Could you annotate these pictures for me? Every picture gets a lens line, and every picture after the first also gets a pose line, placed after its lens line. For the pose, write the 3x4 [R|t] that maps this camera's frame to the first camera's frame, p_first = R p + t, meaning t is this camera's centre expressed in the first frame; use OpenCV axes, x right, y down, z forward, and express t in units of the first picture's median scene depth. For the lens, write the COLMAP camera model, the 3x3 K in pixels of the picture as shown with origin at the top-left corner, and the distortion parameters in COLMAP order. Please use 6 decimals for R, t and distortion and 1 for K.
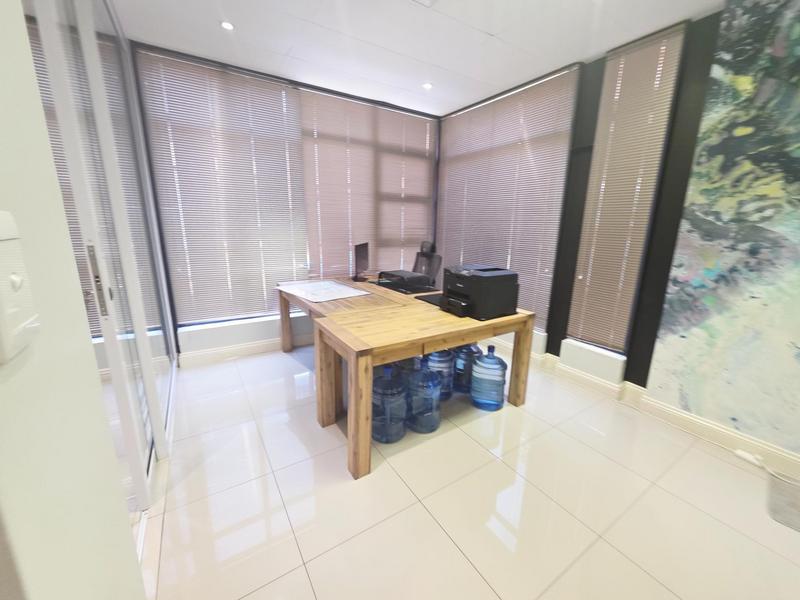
lens RADIAL K [[318.5, 0, 400.0], [0, 318.5, 300.0], [0, 0, 1]] dist [0.001729, -0.000280]
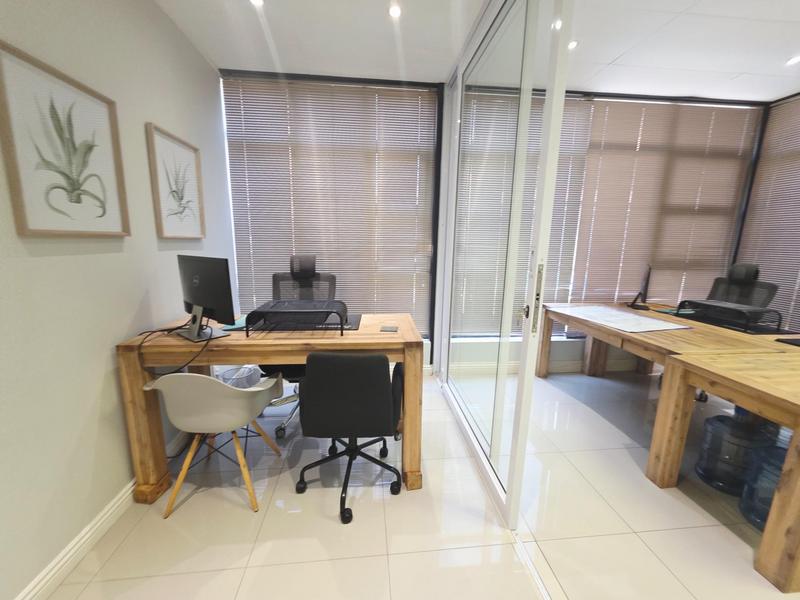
lens RADIAL K [[319.0, 0, 399.4], [0, 319.0, 297.7], [0, 0, 1]] dist [-0.000507, -0.000307]
pose [[0.889255, 0.073243, -0.451511, -0.319013], [-0.100918, 0.994188, -0.037485, 0.007595], [0.446141, 0.078899, 0.891478, -0.041939]]
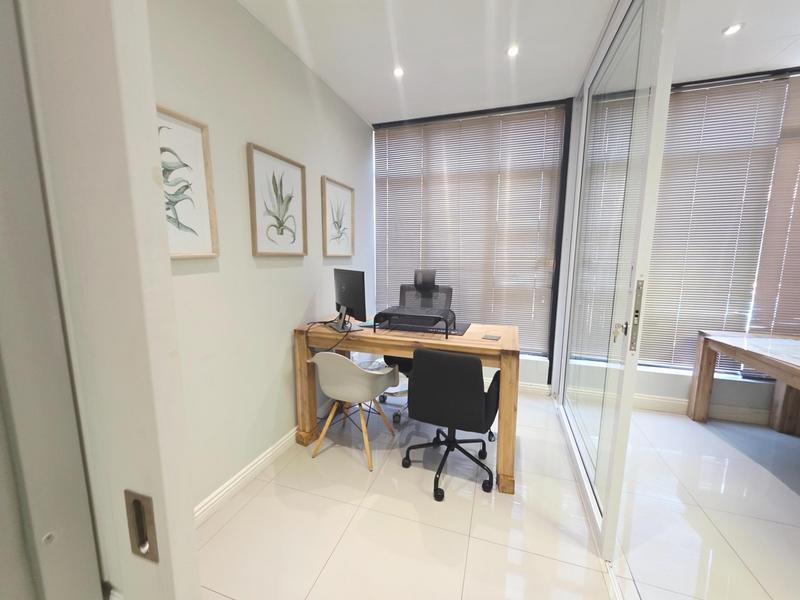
lens RADIAL K [[318.5, 0, 400.0], [0, 318.5, 300.0], [0, 0, 1]] dist [0.001729, -0.000280]
pose [[0.625221, 0.091269, -0.775092, -0.233229], [-0.170049, 0.985208, -0.021158, 0.014184], [0.761697, 0.145032, 0.631494, -0.071123]]
